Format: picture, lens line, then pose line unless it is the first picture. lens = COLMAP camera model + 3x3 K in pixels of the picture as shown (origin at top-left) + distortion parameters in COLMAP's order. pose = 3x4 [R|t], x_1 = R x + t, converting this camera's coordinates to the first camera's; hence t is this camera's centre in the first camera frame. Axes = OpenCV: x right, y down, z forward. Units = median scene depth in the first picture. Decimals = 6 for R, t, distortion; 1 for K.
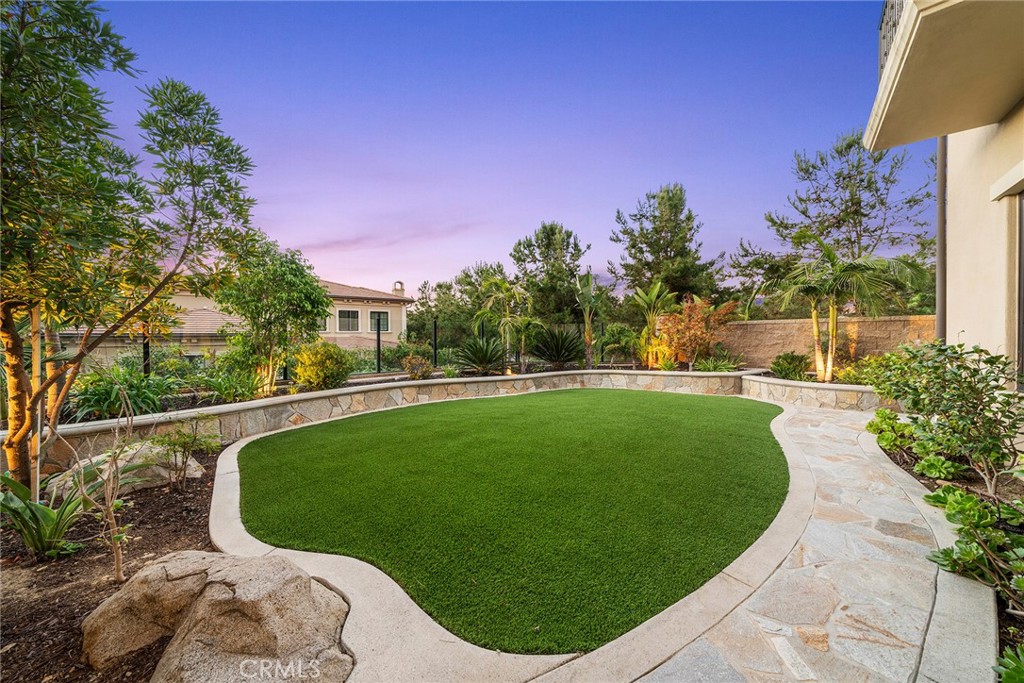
lens RADIAL K [[360.1, 0, 510.8], [0, 360.1, 342.2], [0, 0, 1]] dist [-0.010869, -0.000259]
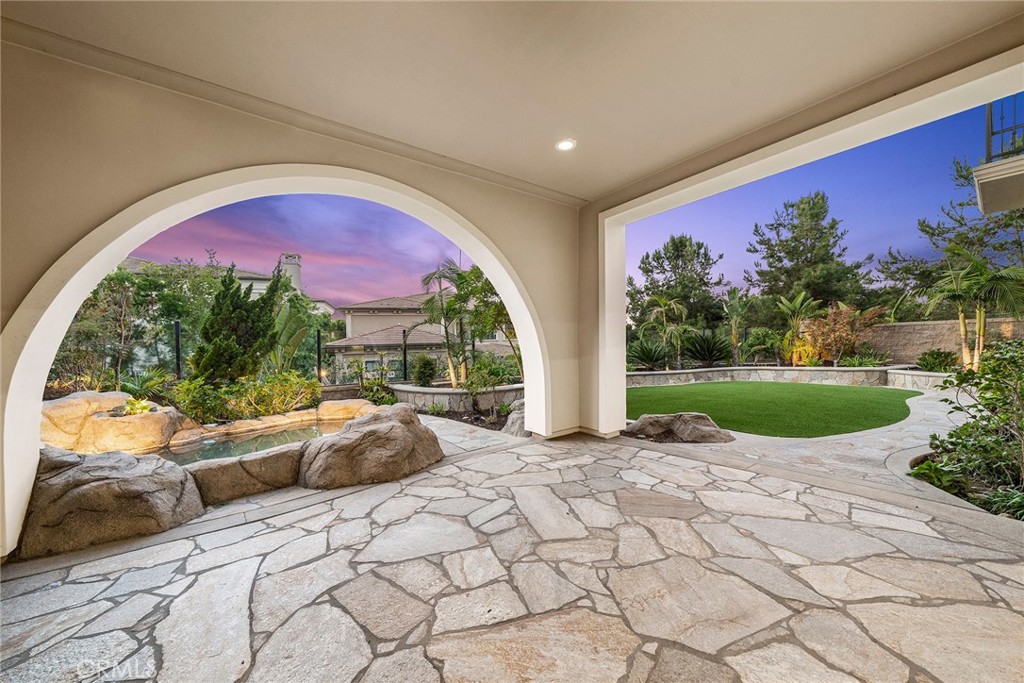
lens RADIAL K [[360.1, 0, 511.4], [0, 360.1, 358.9], [0, 0, 1]] dist [-0.010869, -0.000259]
pose [[0.966468, -0.009031, -0.256629, -0.205228], [0.016759, 0.999469, 0.027942, 0.002379], [0.256240, -0.031305, 0.966106, -0.365841]]
